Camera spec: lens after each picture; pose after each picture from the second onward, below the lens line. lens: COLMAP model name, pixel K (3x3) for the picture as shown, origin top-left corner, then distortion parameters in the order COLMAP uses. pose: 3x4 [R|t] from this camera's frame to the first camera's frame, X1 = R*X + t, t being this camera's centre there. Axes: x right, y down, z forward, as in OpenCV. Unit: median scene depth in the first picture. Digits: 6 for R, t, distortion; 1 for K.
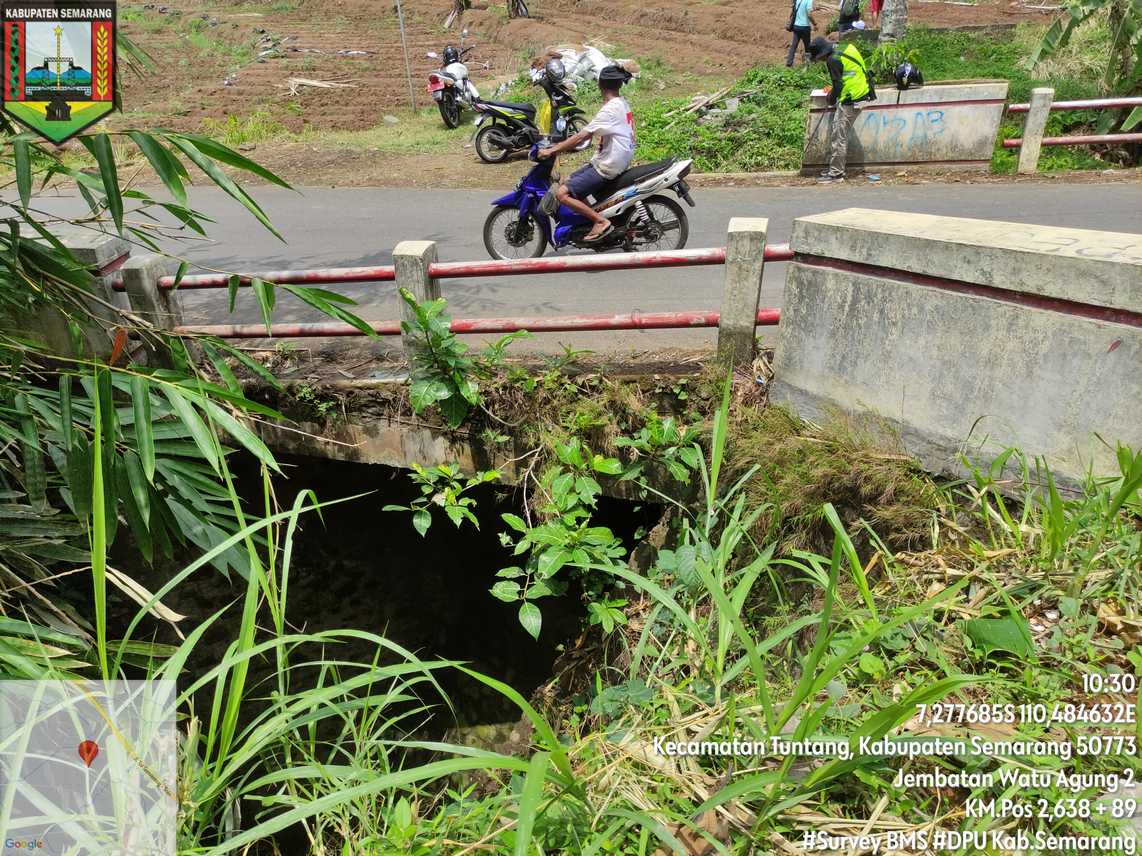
lens RADIAL K [[823.9, 0, 572.3], [0, 823.9, 433.5], [0, 0, 1]] dist [0.030292, -0.030595]
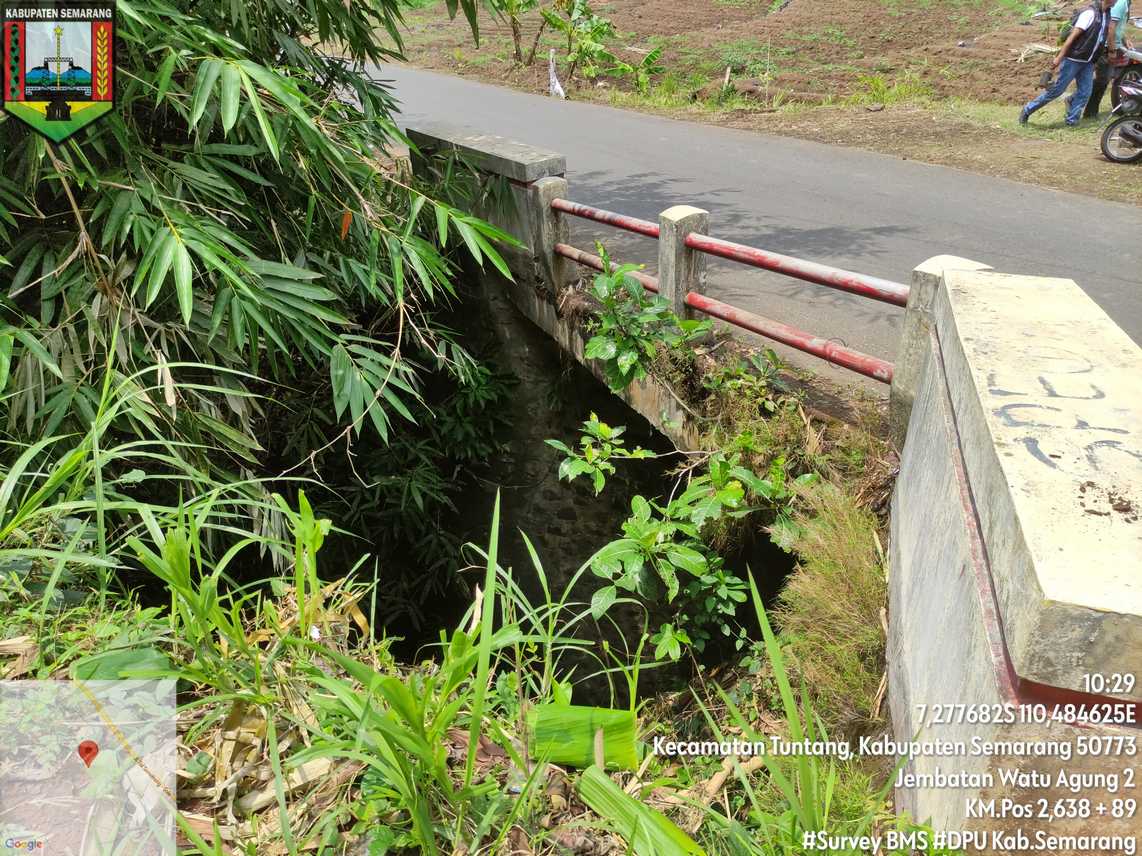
lens RADIAL K [[823.9, 0, 572.3], [0, 823.9, 433.5], [0, 0, 1]] dist [0.030292, -0.030595]
pose [[0.658617, 0.379693, -0.649659, 0.474873], [-0.352839, 0.918393, 0.179050, -0.117458], [0.664626, 0.111300, 0.738840, 0.229222]]
